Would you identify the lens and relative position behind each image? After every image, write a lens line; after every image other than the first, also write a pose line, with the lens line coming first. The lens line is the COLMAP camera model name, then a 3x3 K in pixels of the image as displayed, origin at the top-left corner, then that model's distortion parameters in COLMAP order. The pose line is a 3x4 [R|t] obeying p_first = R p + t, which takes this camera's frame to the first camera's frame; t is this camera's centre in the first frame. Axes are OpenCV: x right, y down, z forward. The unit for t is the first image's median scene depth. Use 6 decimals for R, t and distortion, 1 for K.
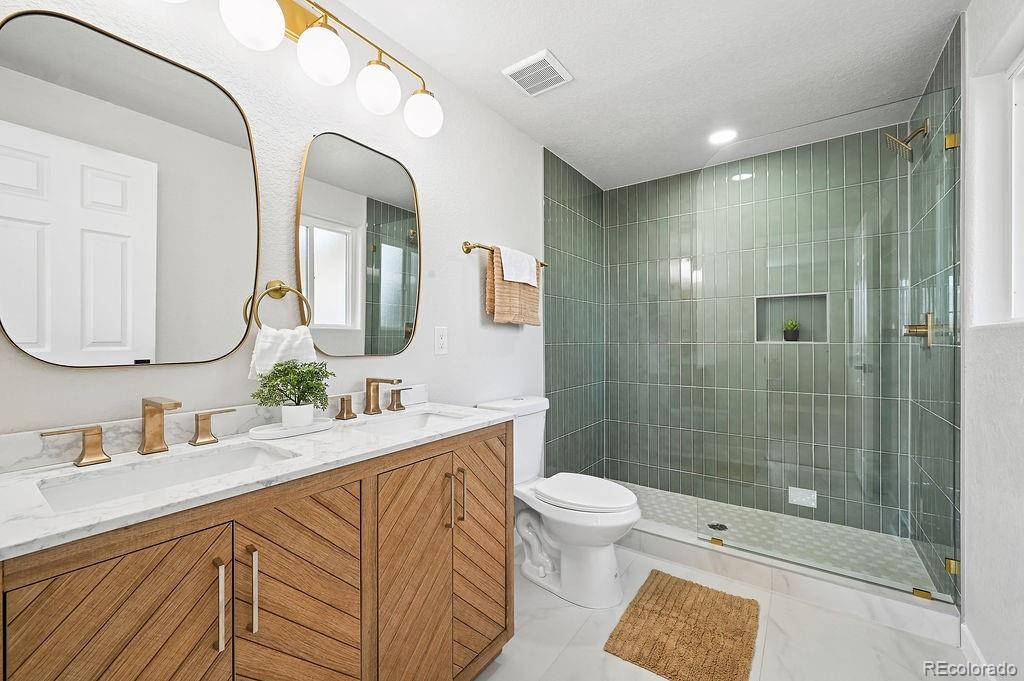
lens RADIAL K [[413.8, 0, 513.4], [0, 413.8, 336.8], [0, 0, 1]] dist [0.002162, 0.000023]
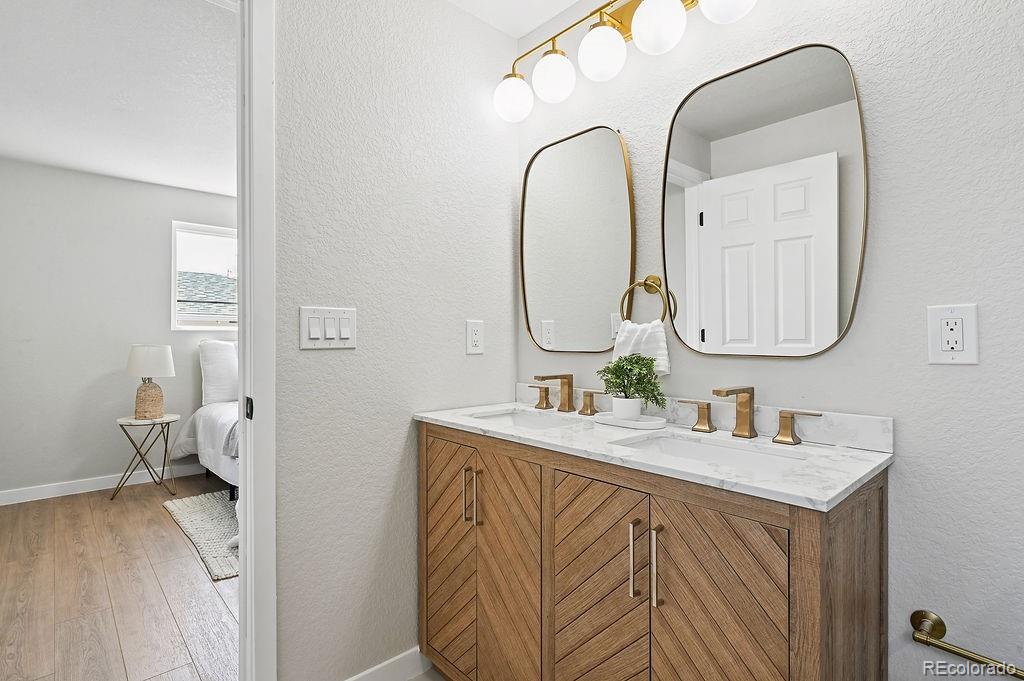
lens RADIAL K [[494.4, 0, 511.9], [0, 494.4, 342.1], [0, 0, 1]] dist [-0.004603, -0.000040]
pose [[-0.216548, 0.000784, -0.976272, 0.738657], [0.002730, 0.999996, 0.000198, 0.026355], [0.976268, -0.002622, -0.216550, 1.008517]]
